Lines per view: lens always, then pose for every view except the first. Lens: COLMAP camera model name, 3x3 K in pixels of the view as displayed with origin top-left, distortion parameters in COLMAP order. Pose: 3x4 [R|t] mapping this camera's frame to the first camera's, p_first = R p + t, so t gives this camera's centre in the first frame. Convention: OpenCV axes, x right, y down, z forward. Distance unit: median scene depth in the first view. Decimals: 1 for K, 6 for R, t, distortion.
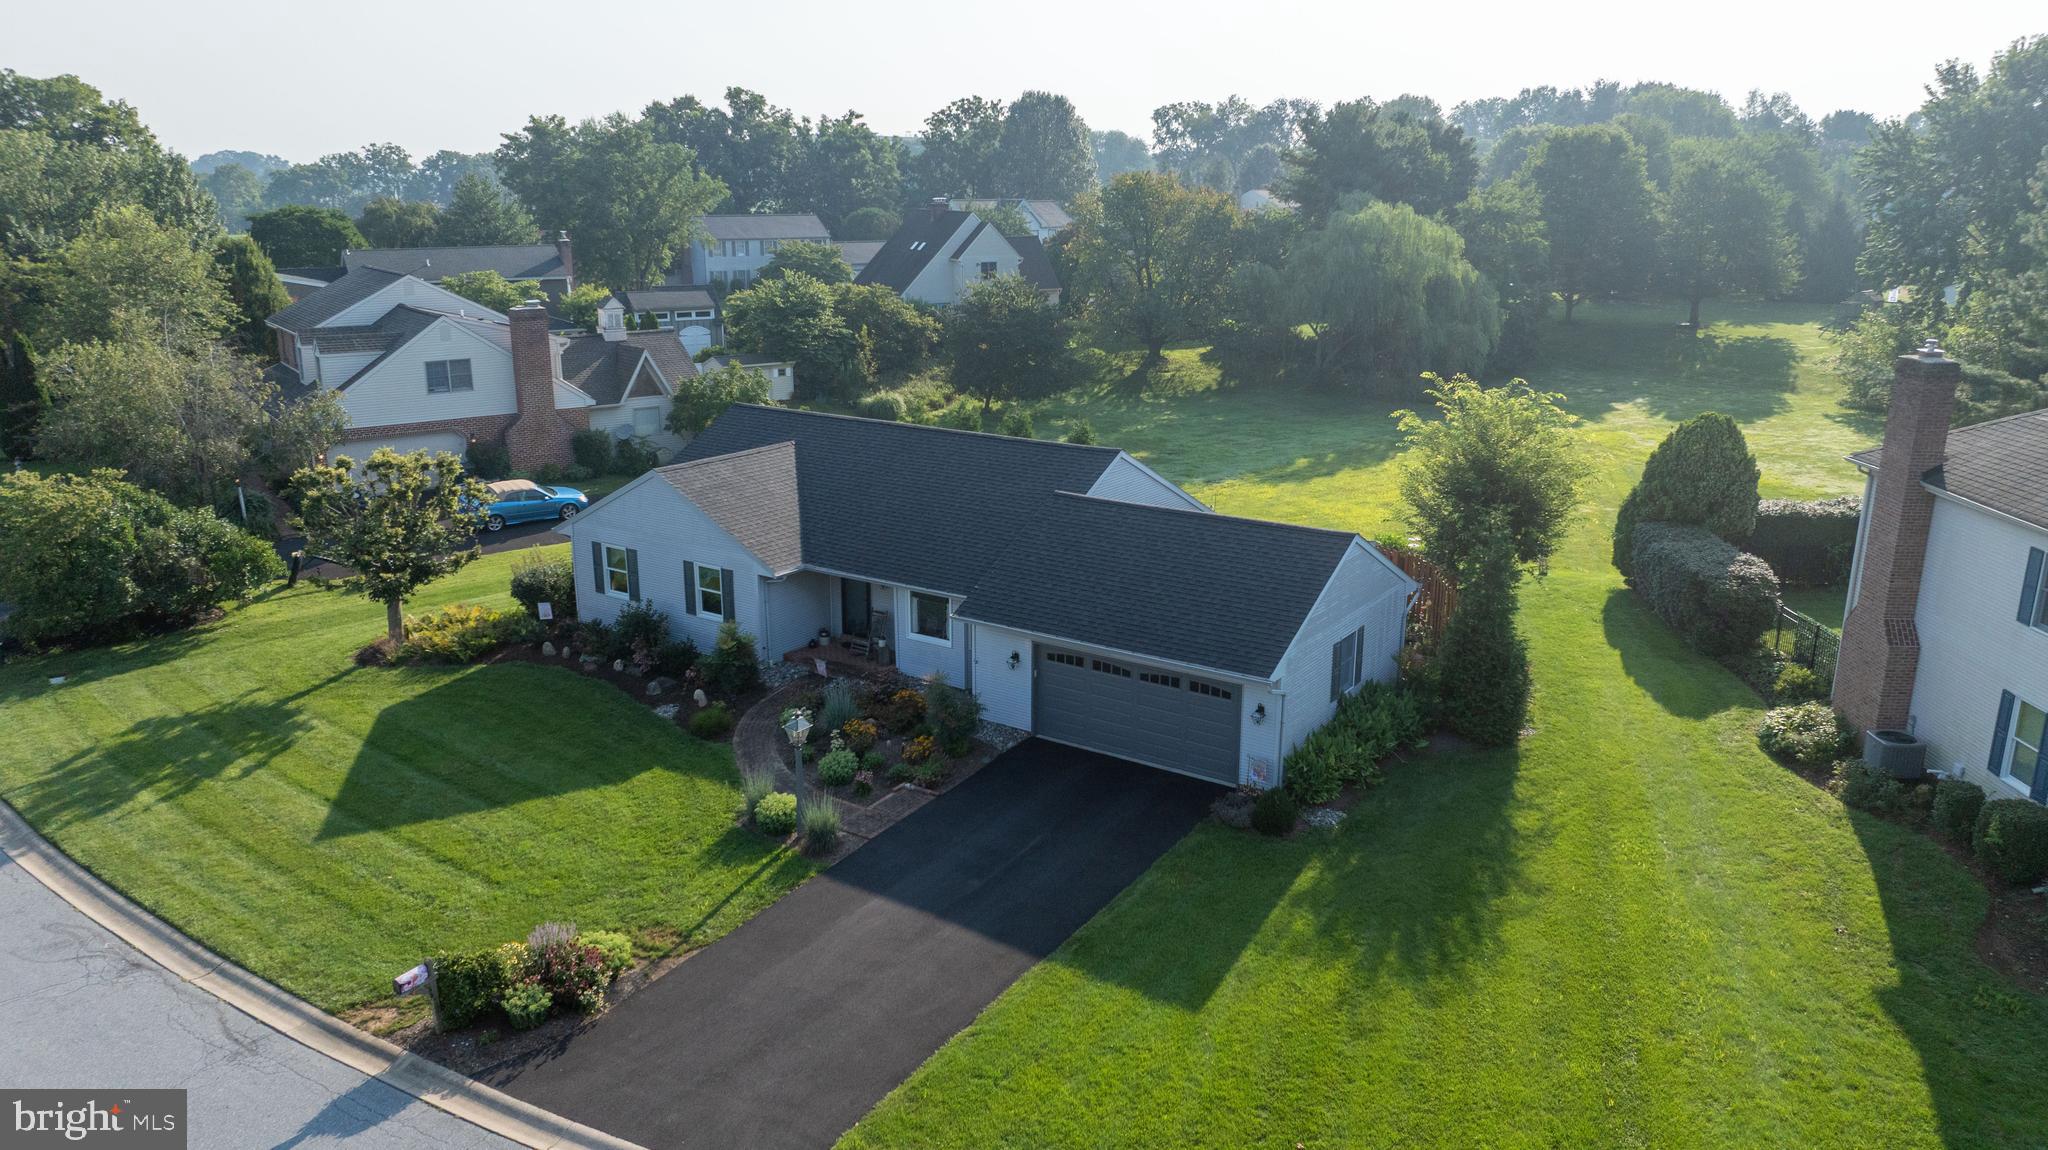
lens RADIAL K [[1438.2, 0, 1024.0], [0, 1438.2, 575.0], [0, 0, 1]] dist [-0.015613, -0.001180]
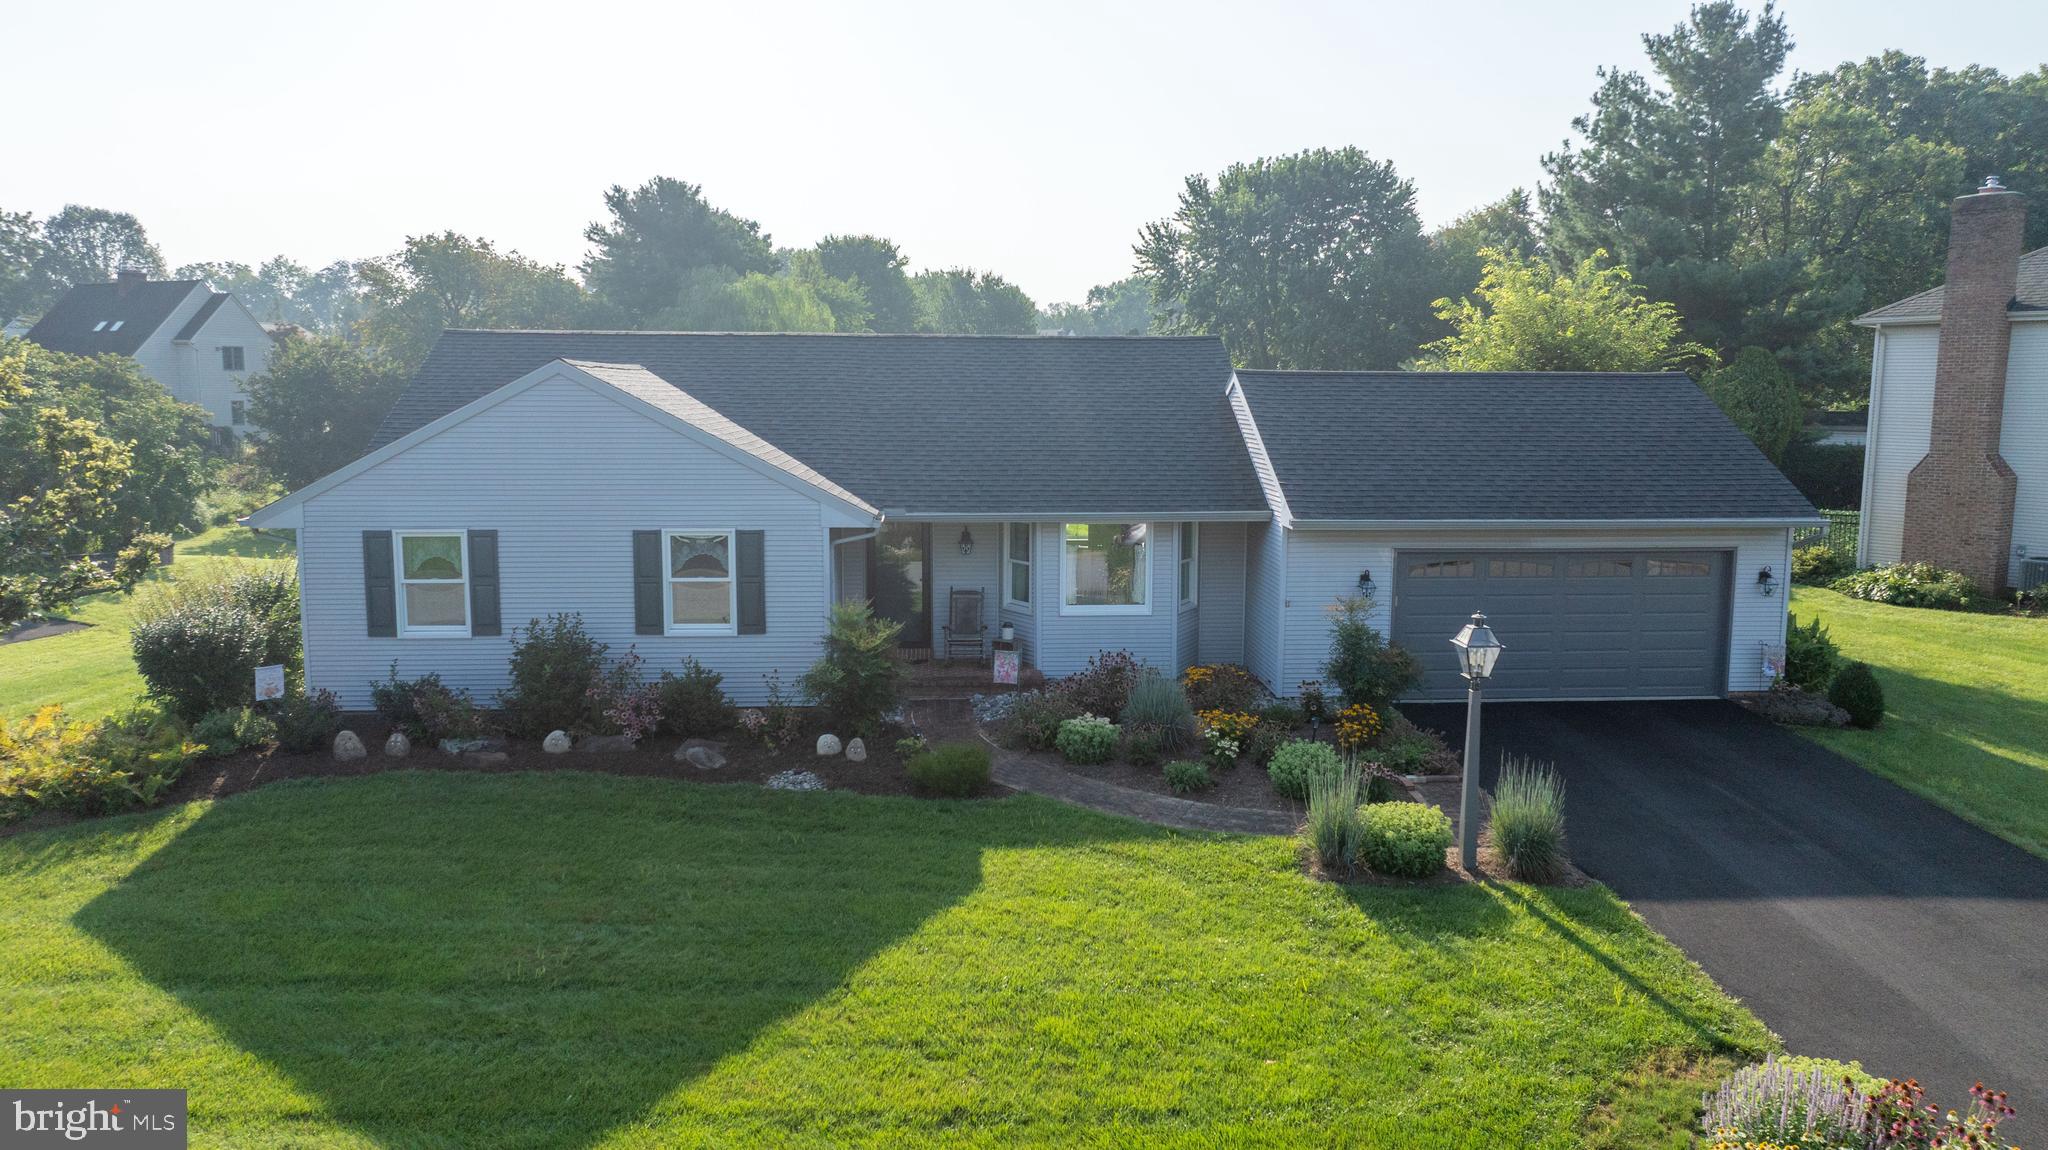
lens RADIAL K [[1439.1, 0, 1027.3], [0, 1439.1, 574.2], [0, 0, 1]] dist [-0.030321, 0.027857]
pose [[0.783439, -0.075882, 0.616818, -0.510507], [0.160767, 0.983479, -0.083205, 0.081939], [-0.600314, 0.164350, 0.782695, 0.577708]]
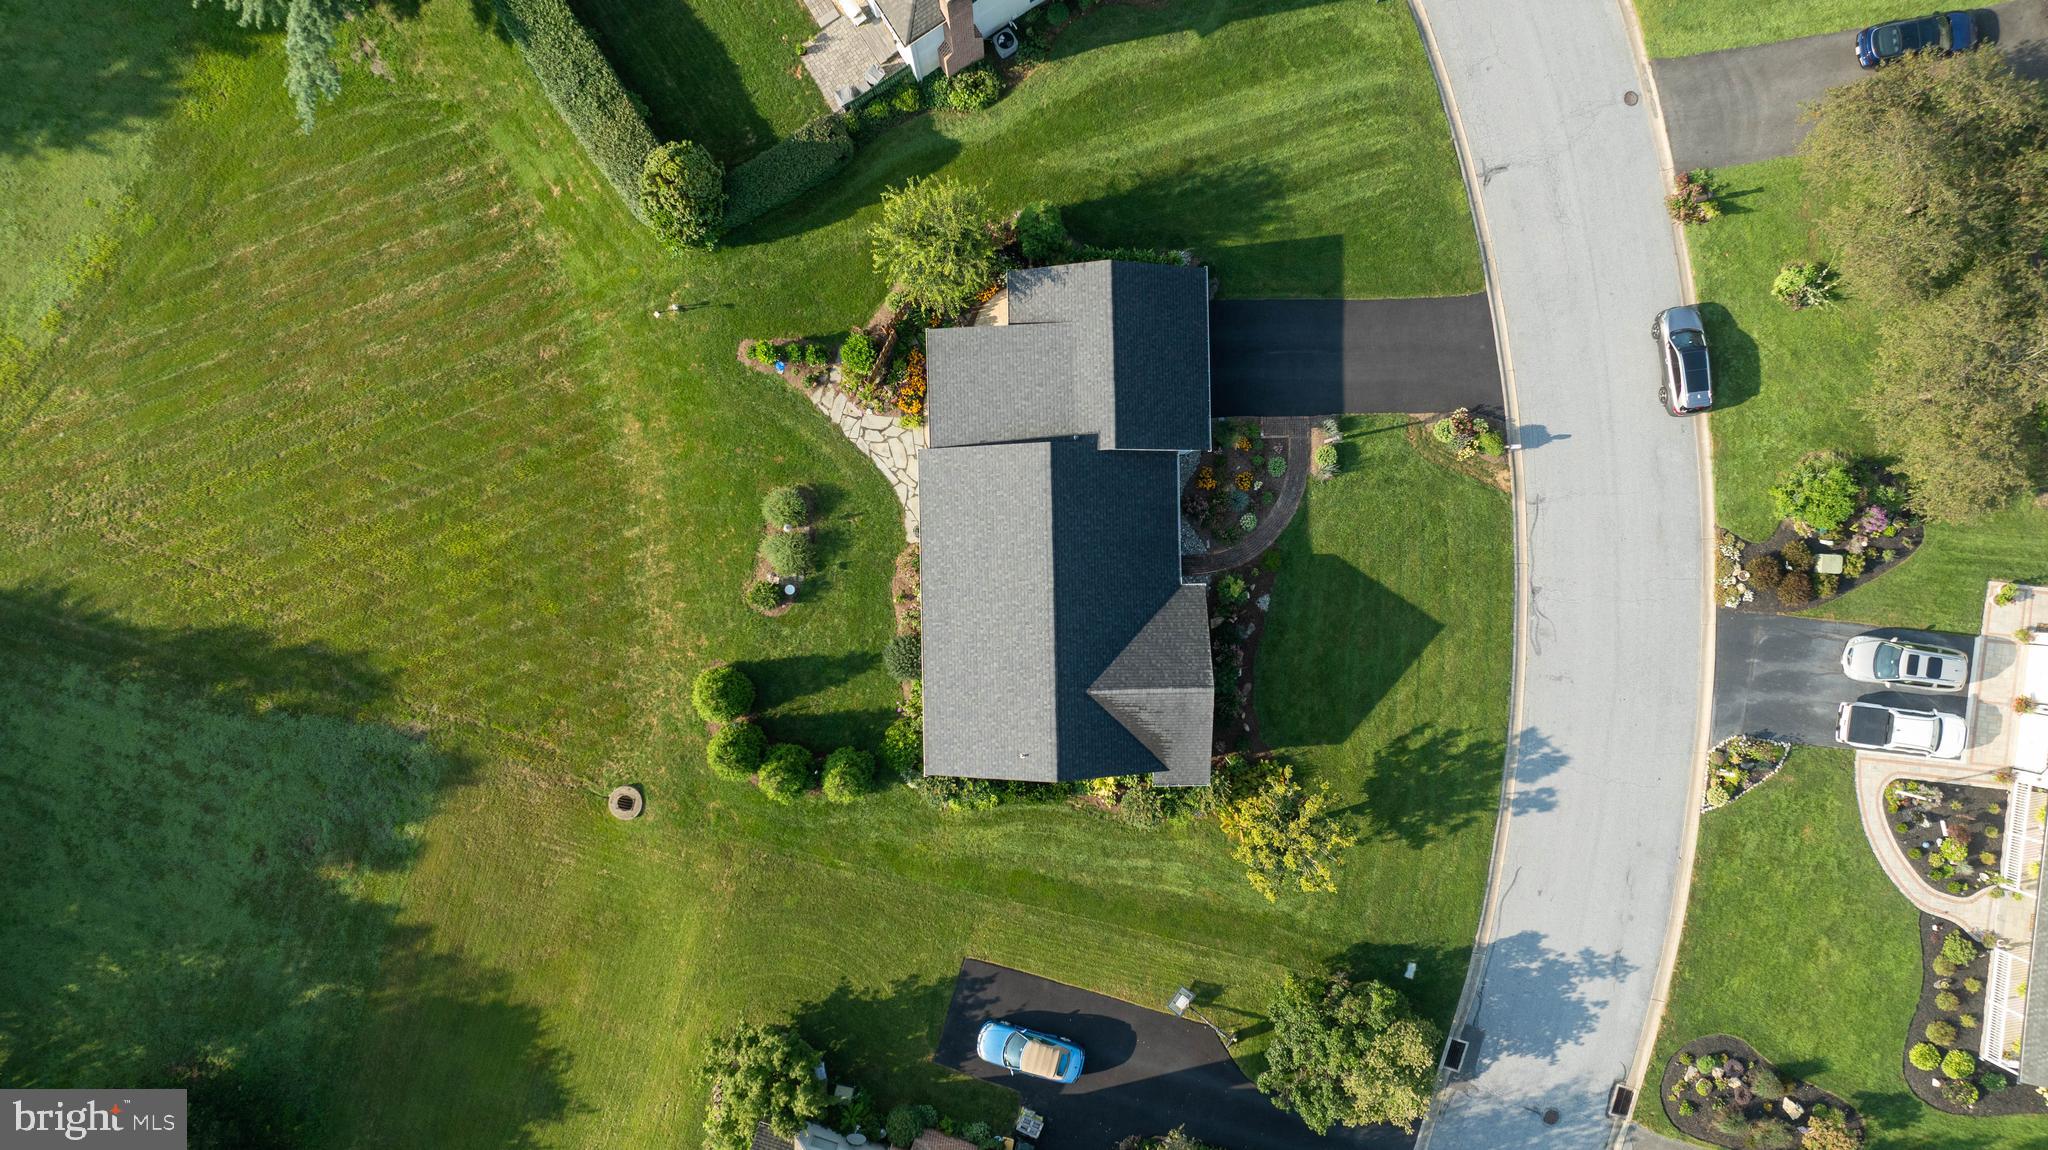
lens RADIAL K [[1439.1, 0, 1027.3], [0, 1439.1, 574.2], [0, 0, 1]] dist [-0.030321, 0.027857]
pose [[-0.585000, -0.810807, -0.019151, -0.005378], [0.212609, -0.176100, 0.961138, -1.829706], [-0.782670, 0.558194, 0.275403, 0.741359]]
